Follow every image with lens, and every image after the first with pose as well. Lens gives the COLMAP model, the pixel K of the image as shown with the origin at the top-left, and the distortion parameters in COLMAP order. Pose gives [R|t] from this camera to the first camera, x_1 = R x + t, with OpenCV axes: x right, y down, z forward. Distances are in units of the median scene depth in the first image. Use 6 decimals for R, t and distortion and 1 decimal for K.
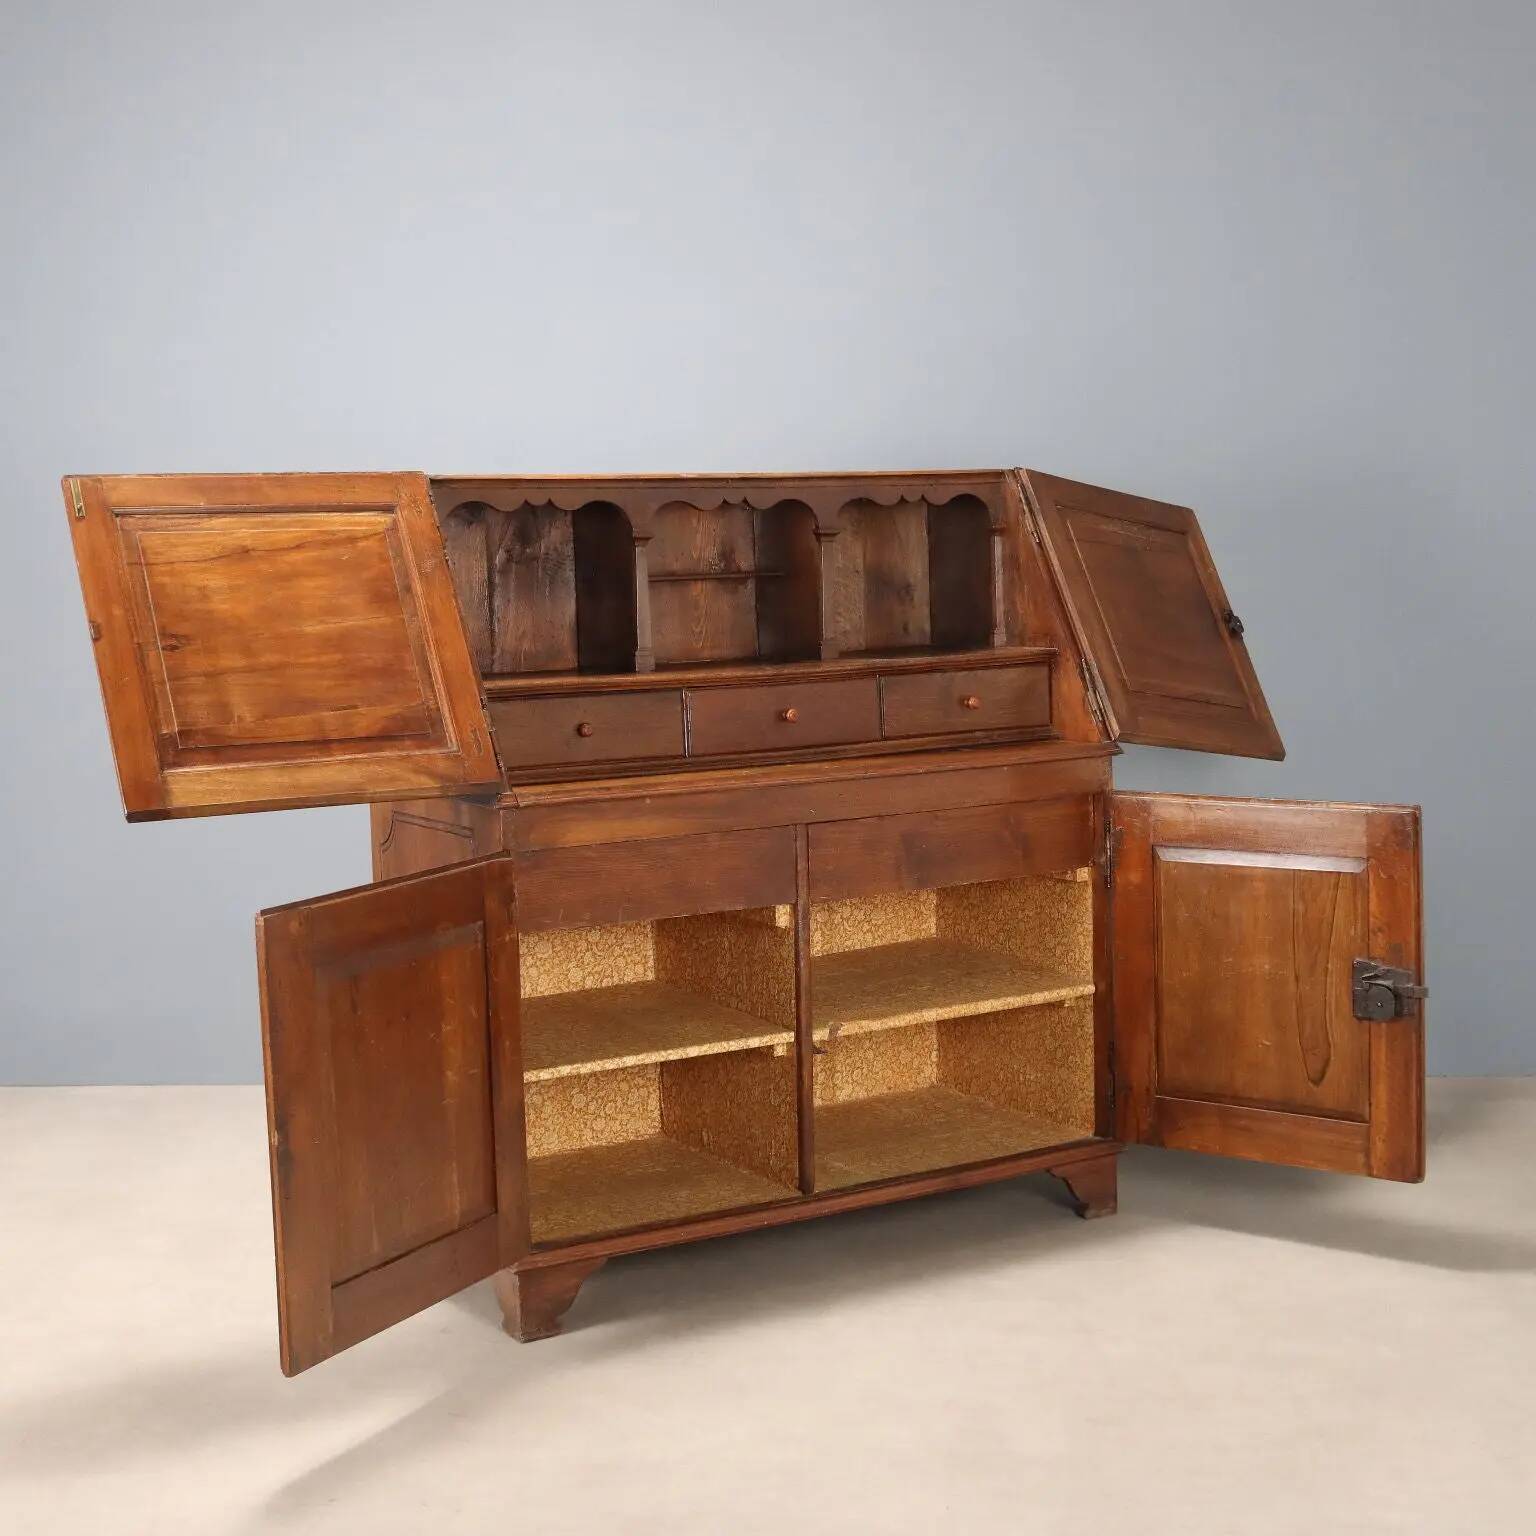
lens RADIAL K [[2297.4, 0, 768.0], [0, 2297.4, 768.0], [0, 0, 1]] dist [0.003653, 0.014438]
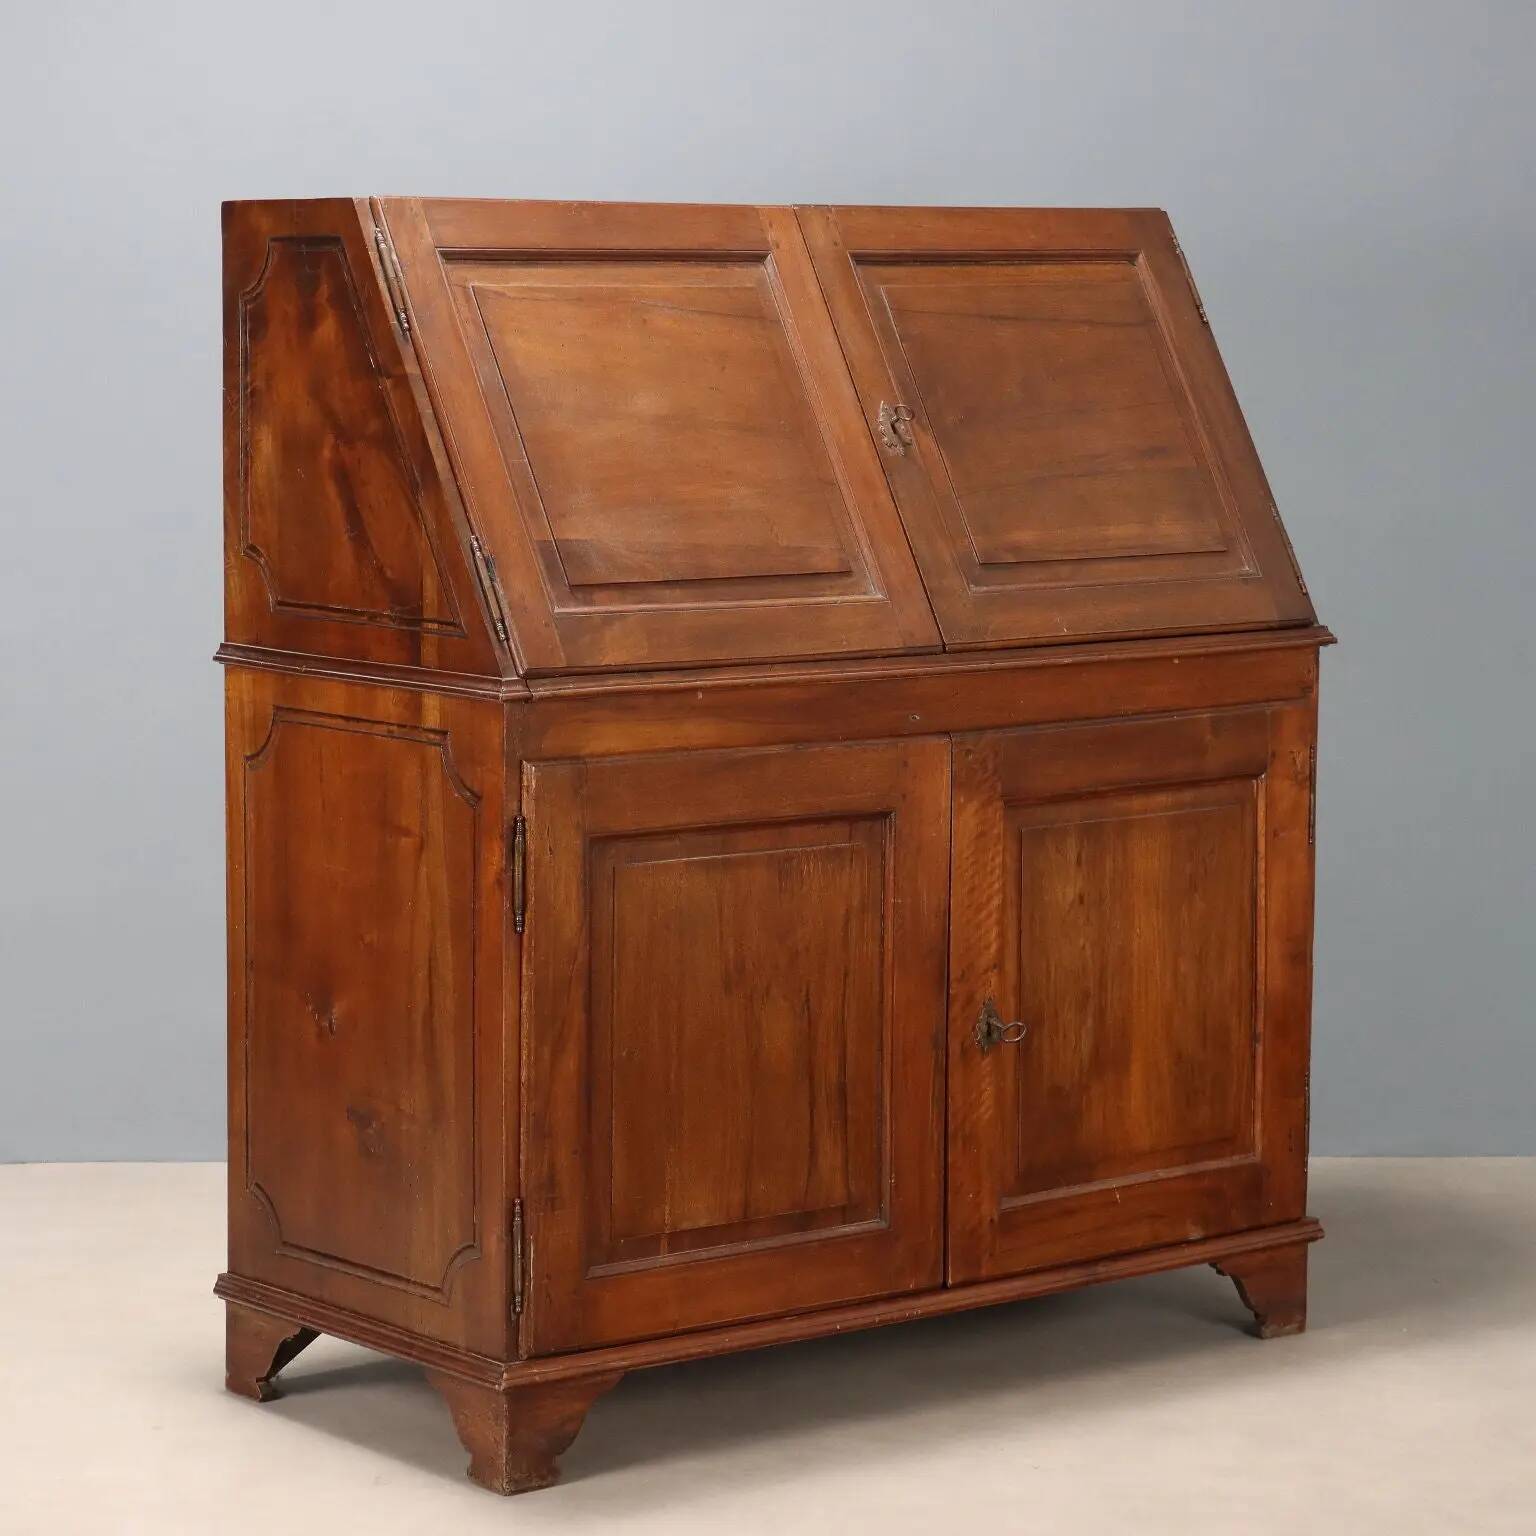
lens RADIAL K [[4355.0, 0, 768.0], [0, 4355.0, 768.0], [0, 0, 1]] dist [0.027865, -0.038436]
pose [[0.990967, 0.017323, 0.132982, -0.201569], [-0.019742, 0.999662, 0.016892, 0.013596], [-0.132644, -0.019365, 0.990975, -0.268245]]
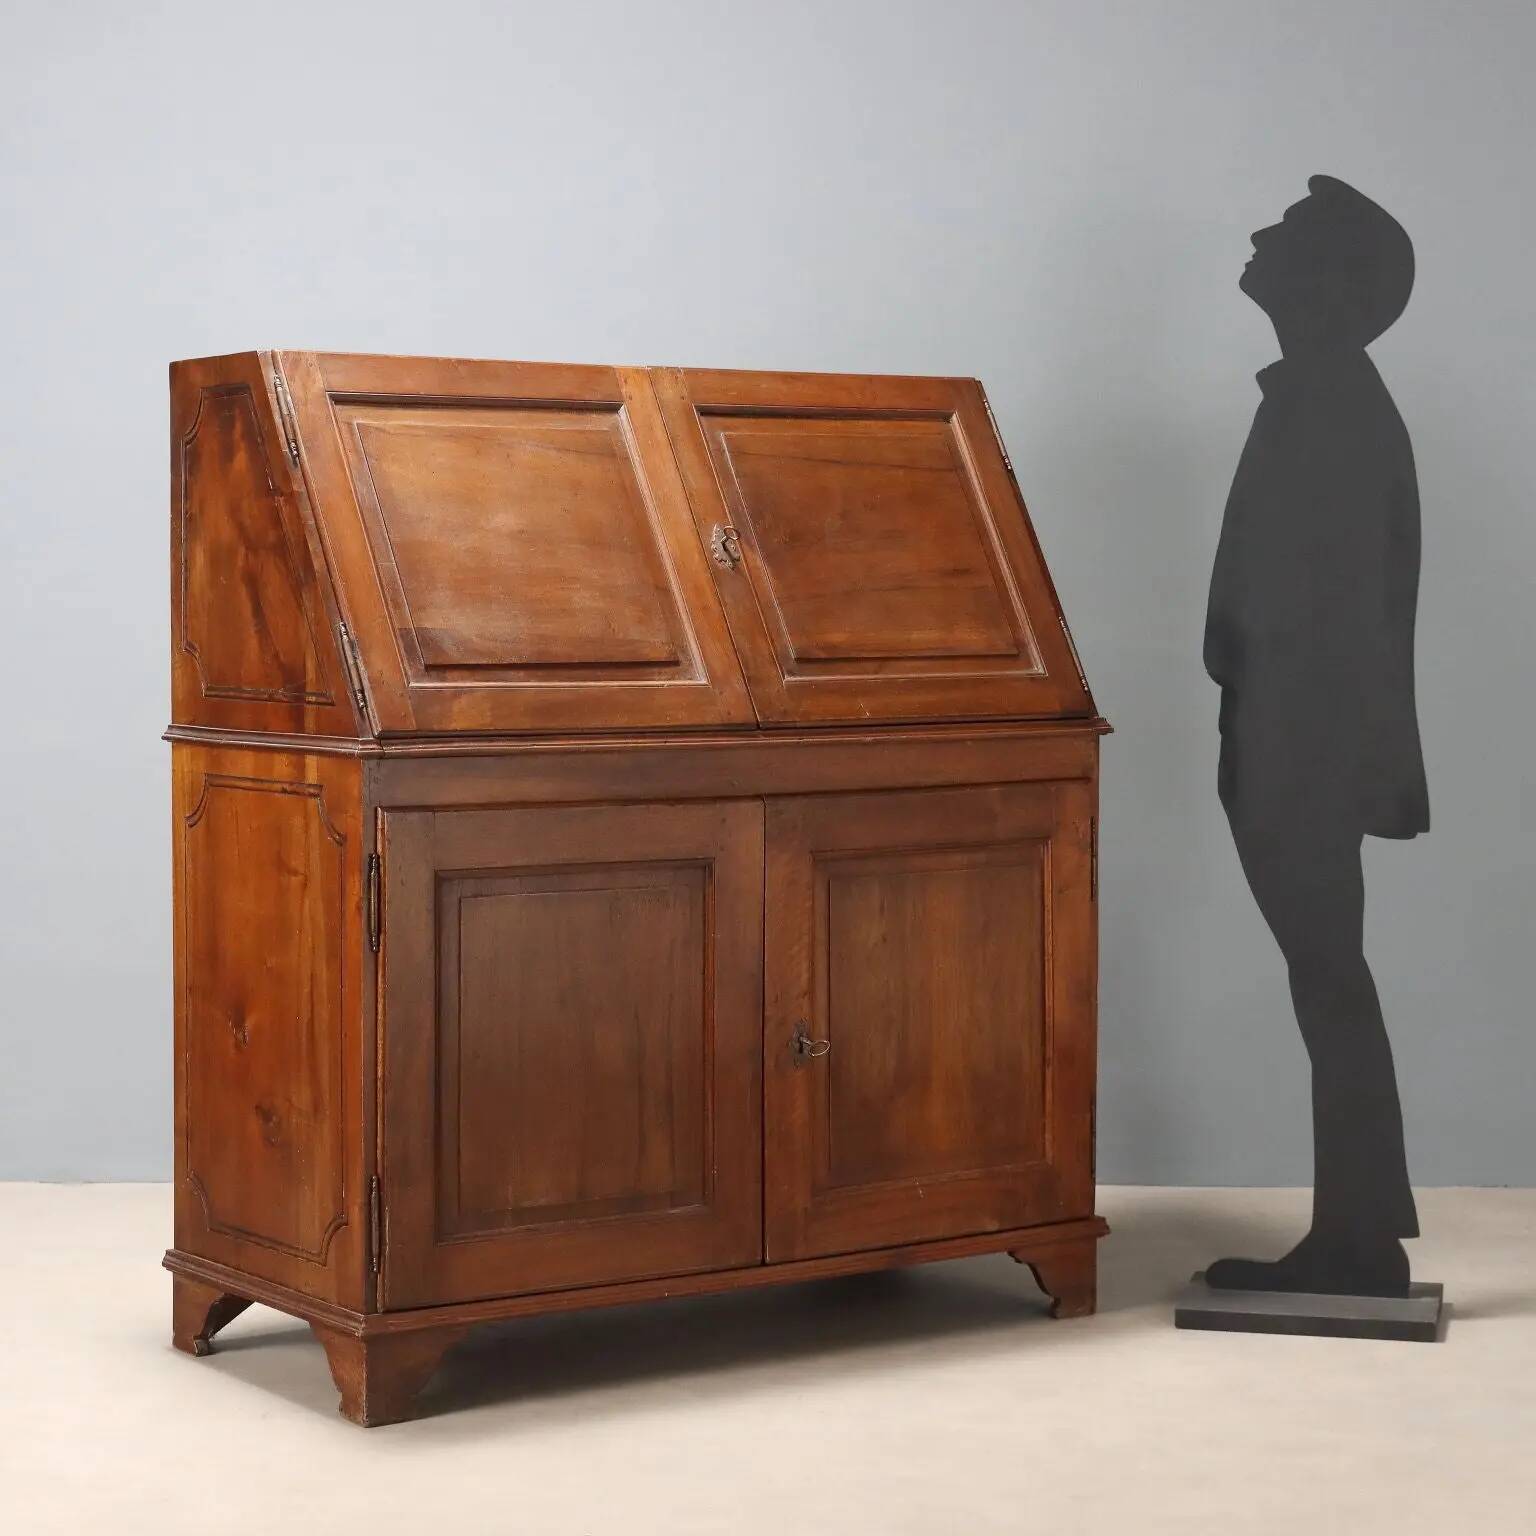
lens RADIAL K [[3426.5, 0, 768.0], [0, 3426.5, 768.0], [0, 0, 1]] dist [0.009736, 0.132728]
pose [[0.997504, 0.023614, 0.066542, -0.051497], [-0.020851, 0.998903, -0.041919, 0.066526], [-0.067459, 0.040427, 0.996903, -0.207598]]
